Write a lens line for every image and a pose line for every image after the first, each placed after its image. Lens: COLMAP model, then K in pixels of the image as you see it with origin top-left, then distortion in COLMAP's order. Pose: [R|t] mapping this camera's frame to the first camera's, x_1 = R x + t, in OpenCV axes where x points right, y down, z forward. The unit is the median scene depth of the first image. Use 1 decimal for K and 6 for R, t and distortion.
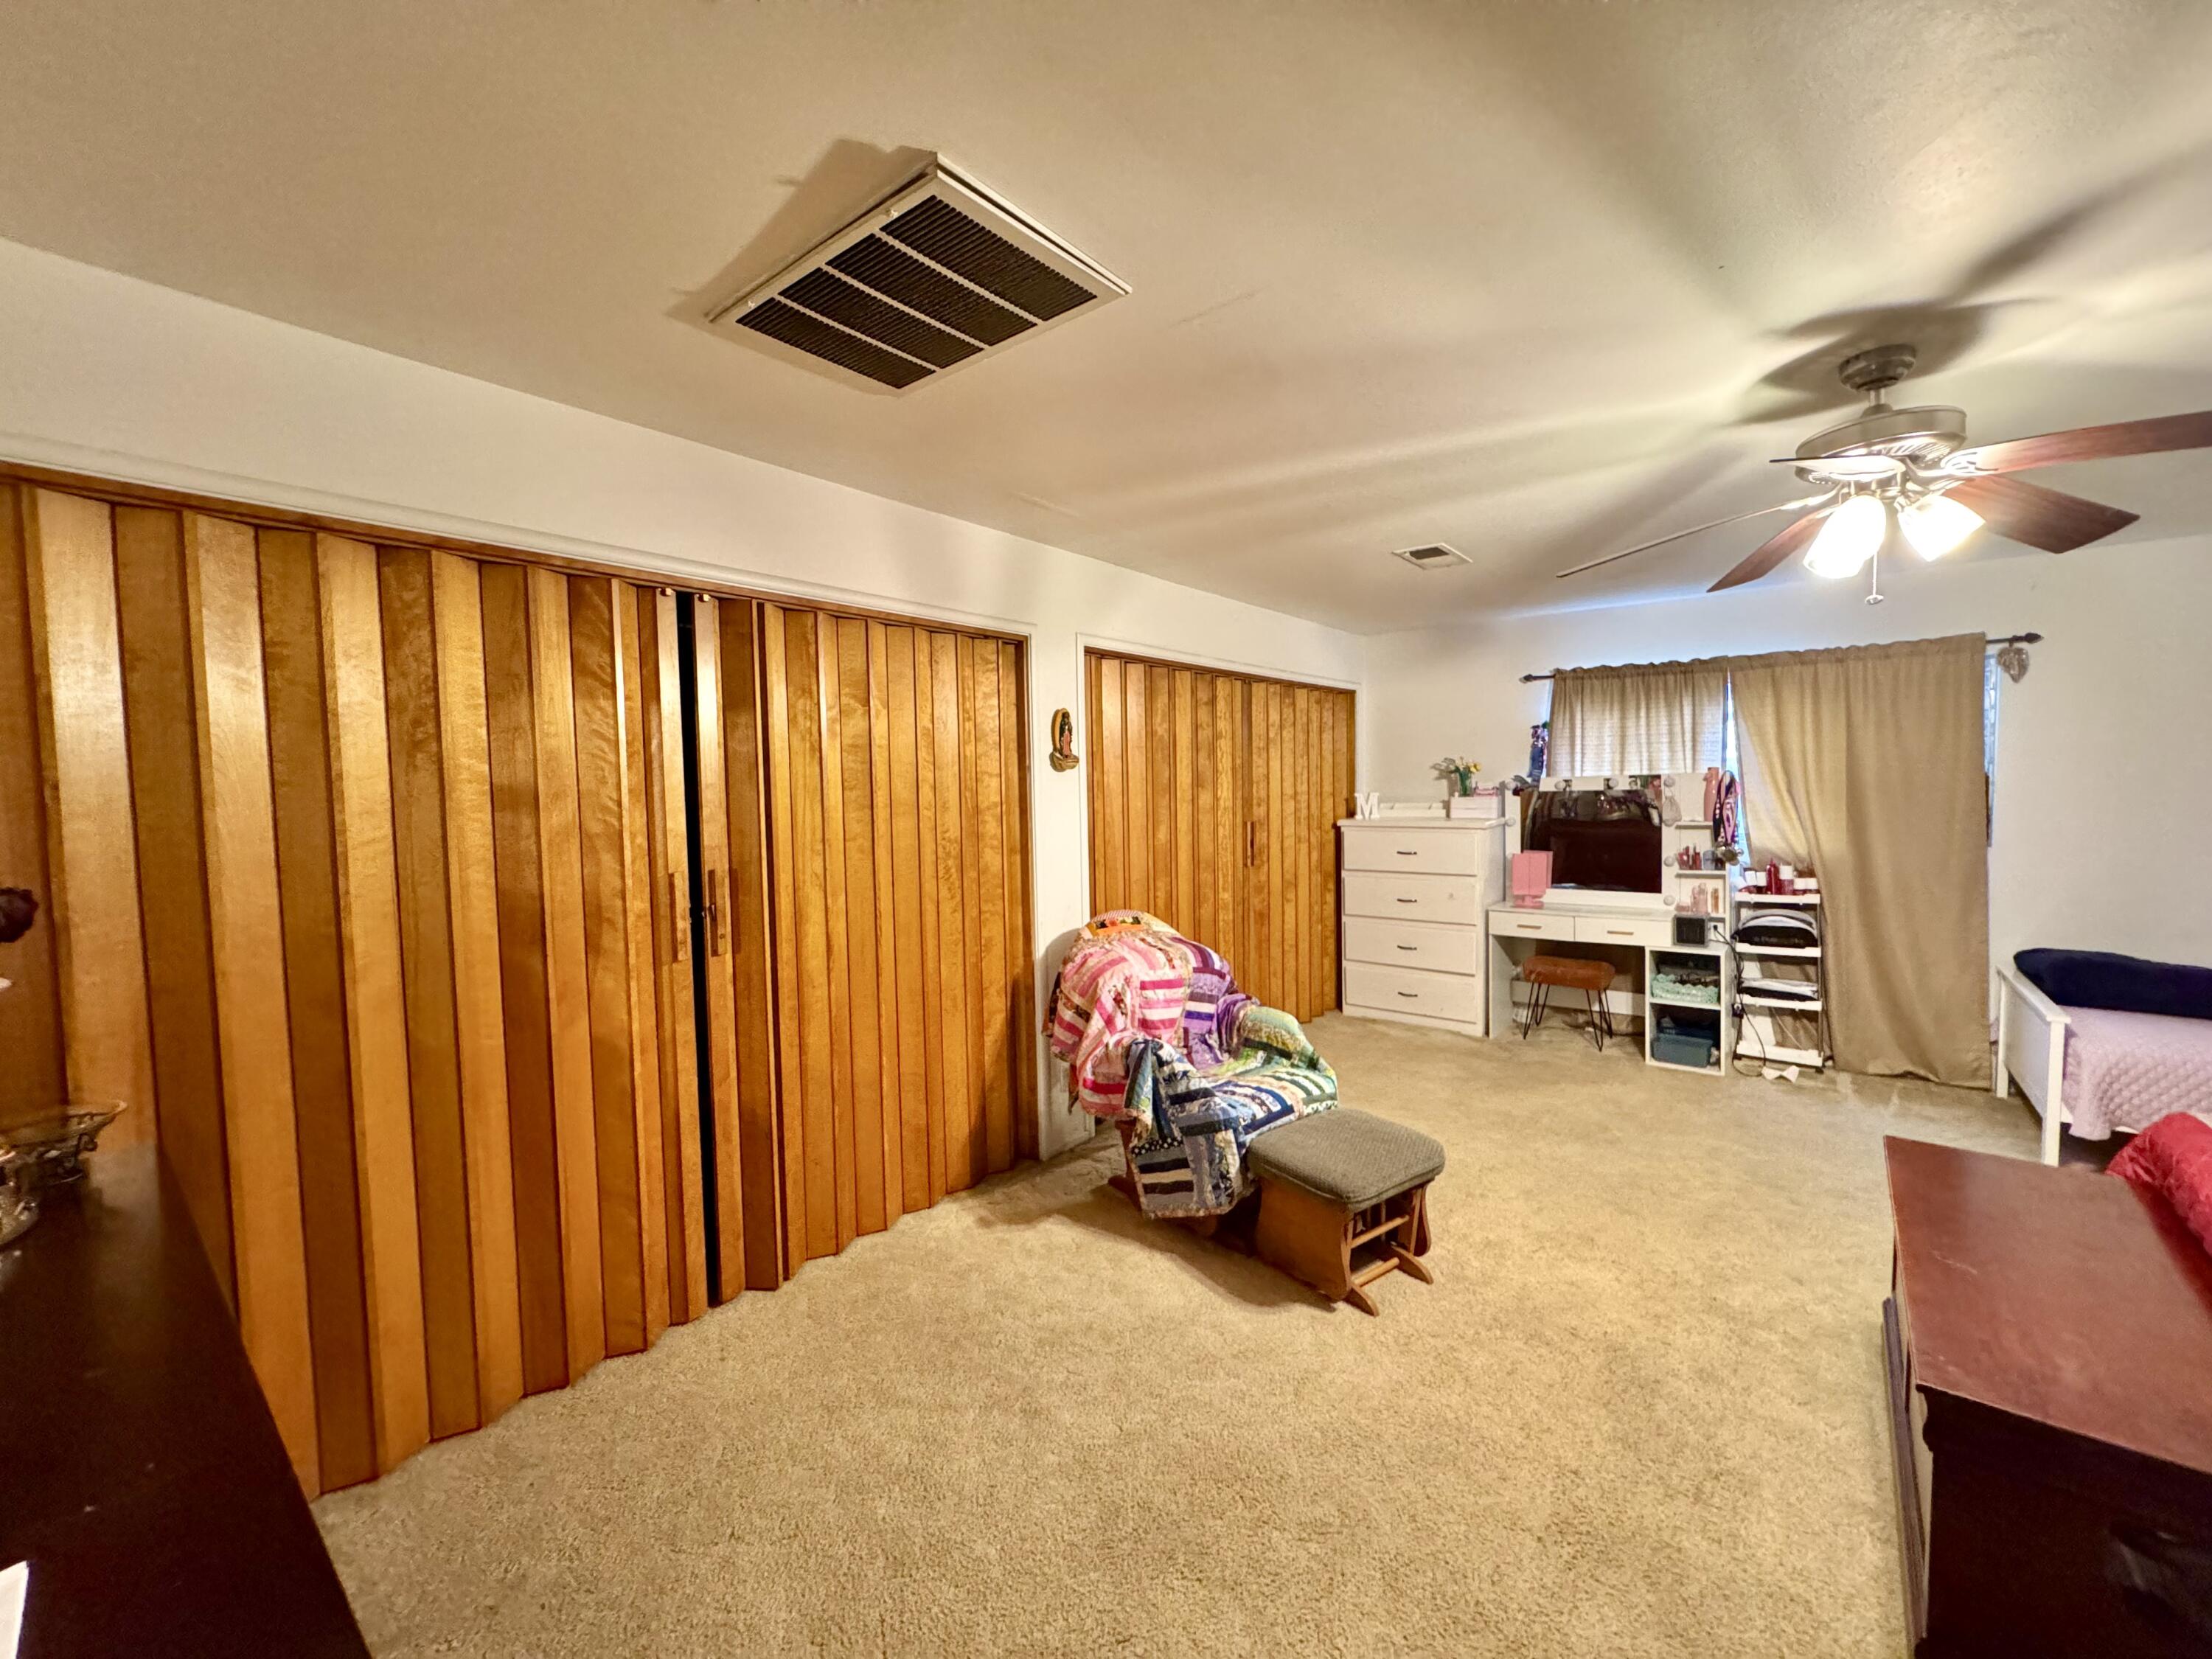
lens RADIAL K [[882.1, 0, 1111.4], [0, 882.1, 832.5], [0, 0, 1]] dist [-0.002182, 0.000204]
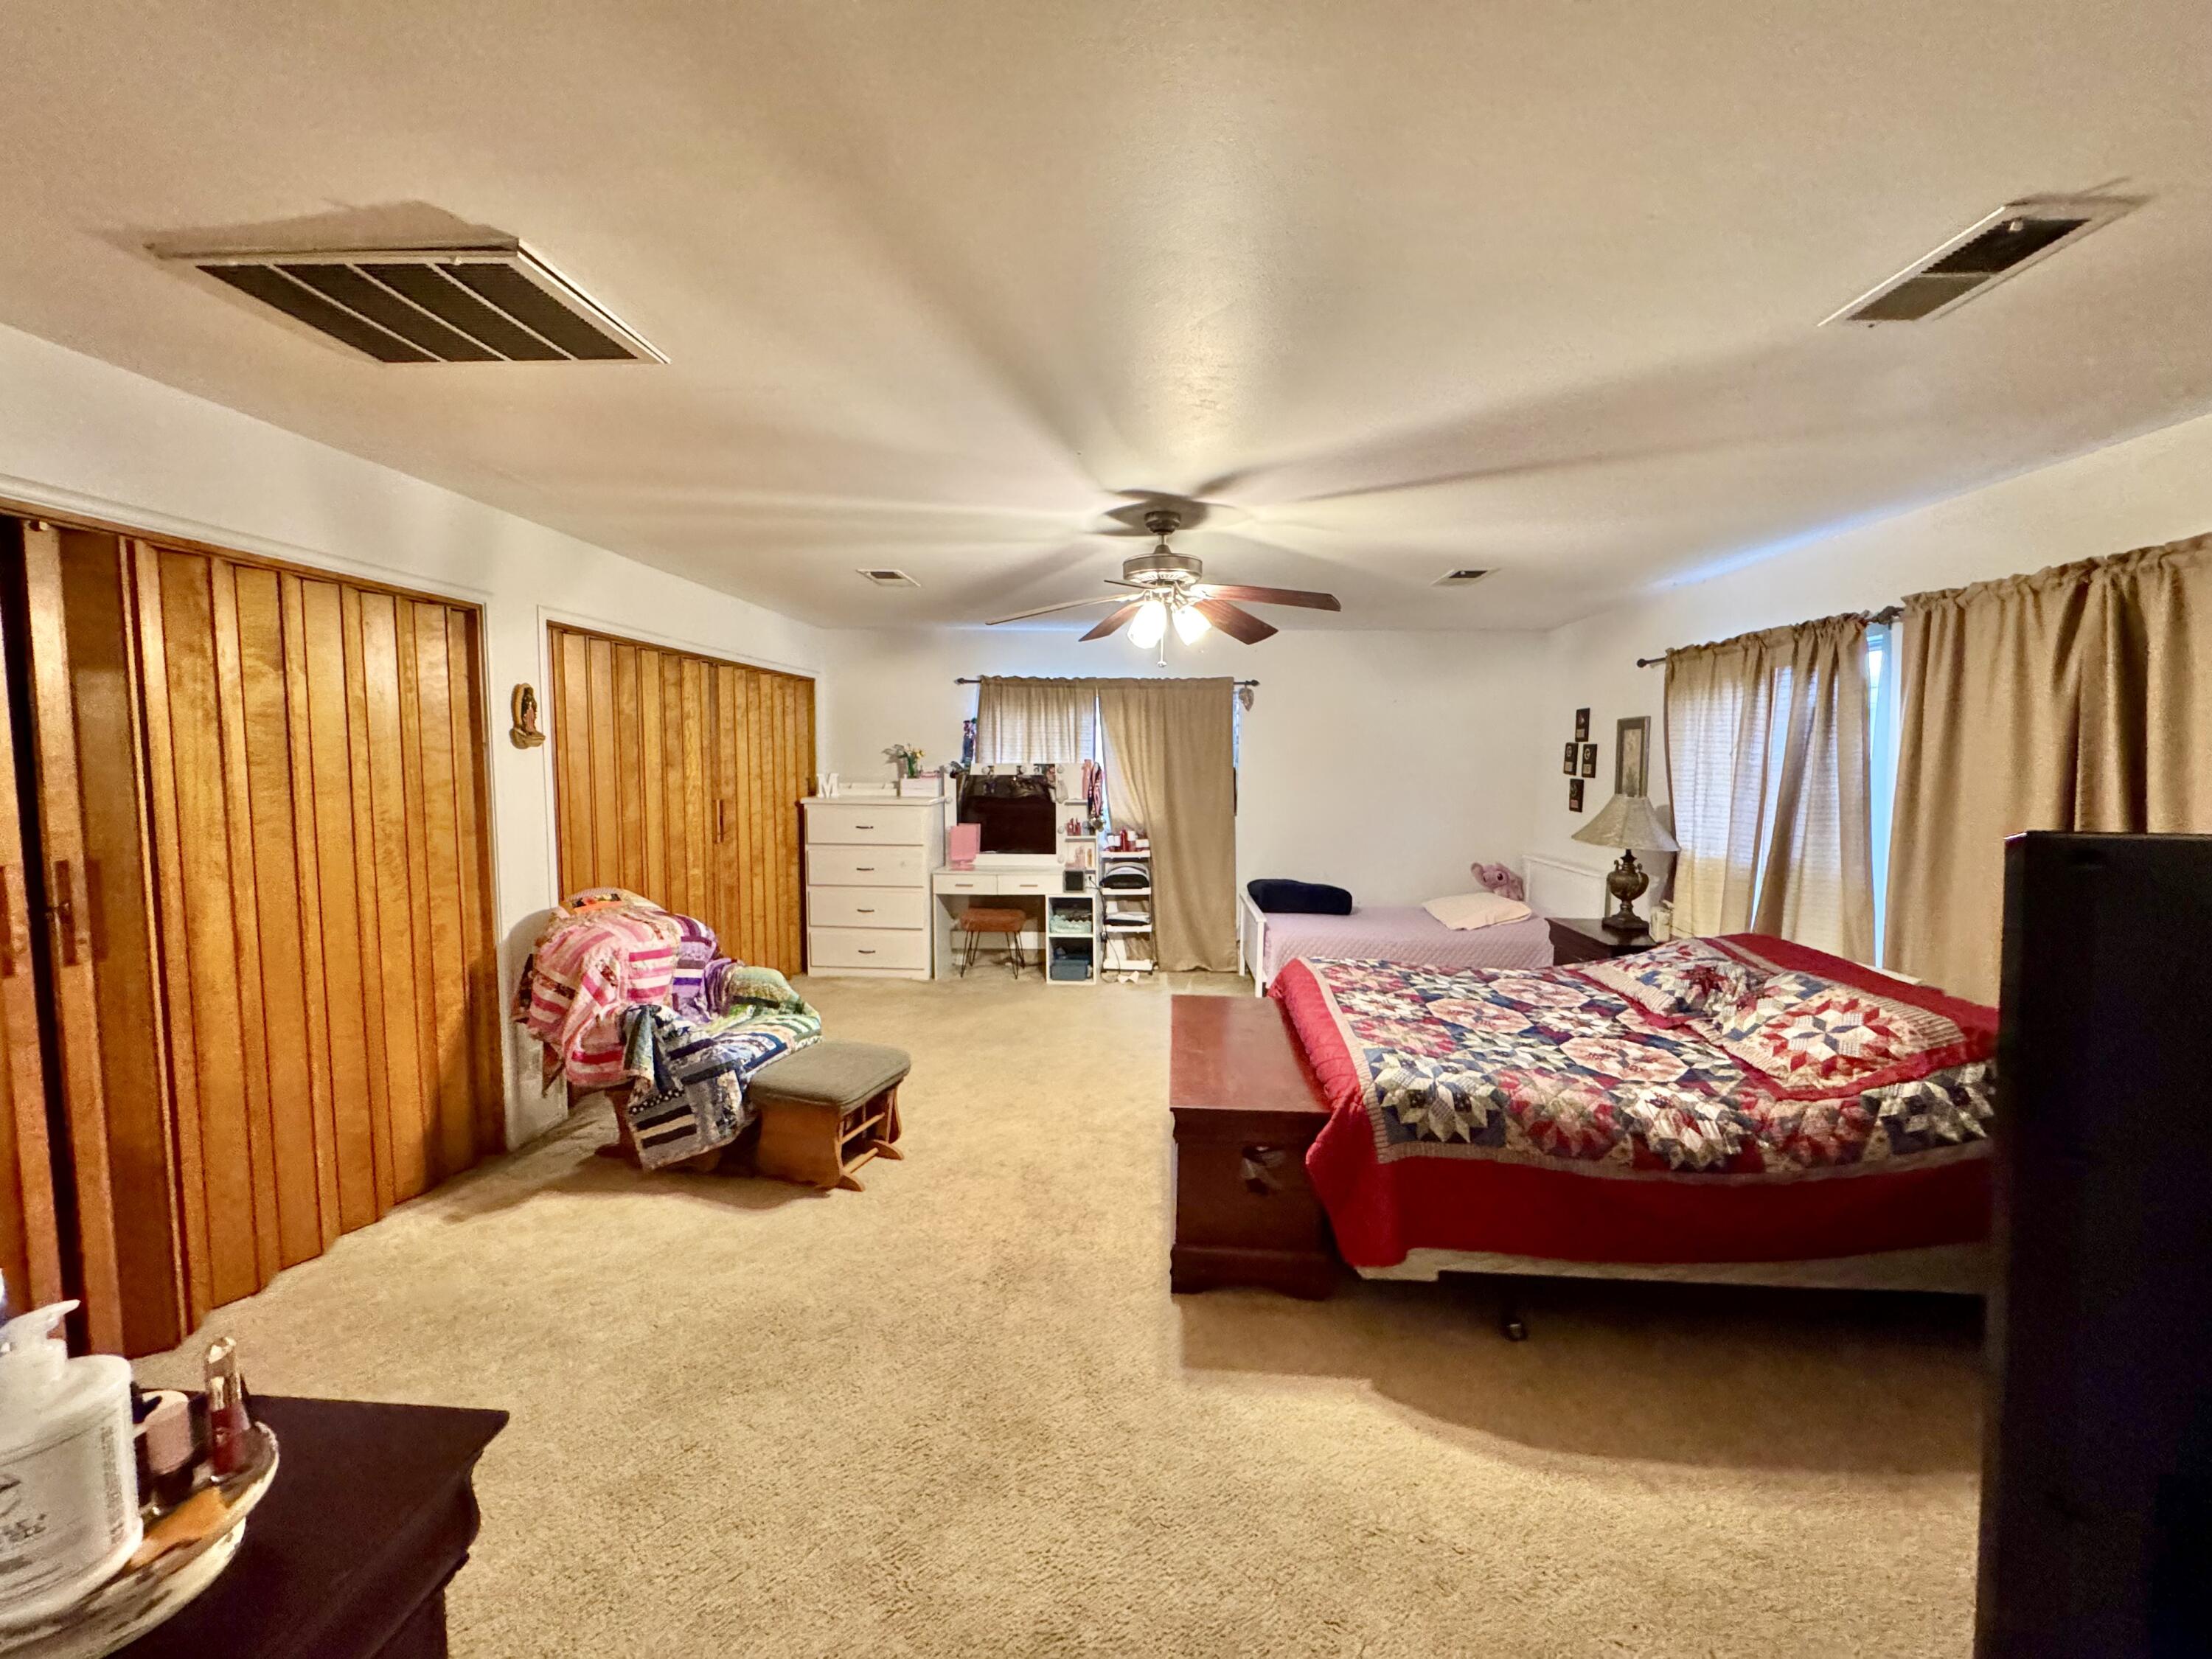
lens RADIAL K [[882.1, 0, 1111.2], [0, 882.1, 822.5], [0, 0, 1]] dist [-0.002182, 0.000204]
pose [[0.816082, -0.015698, 0.577723, -0.103027], [0.007066, 0.999827, 0.017187, -0.000461], [-0.577893, -0.009944, 0.816052, -0.183519]]
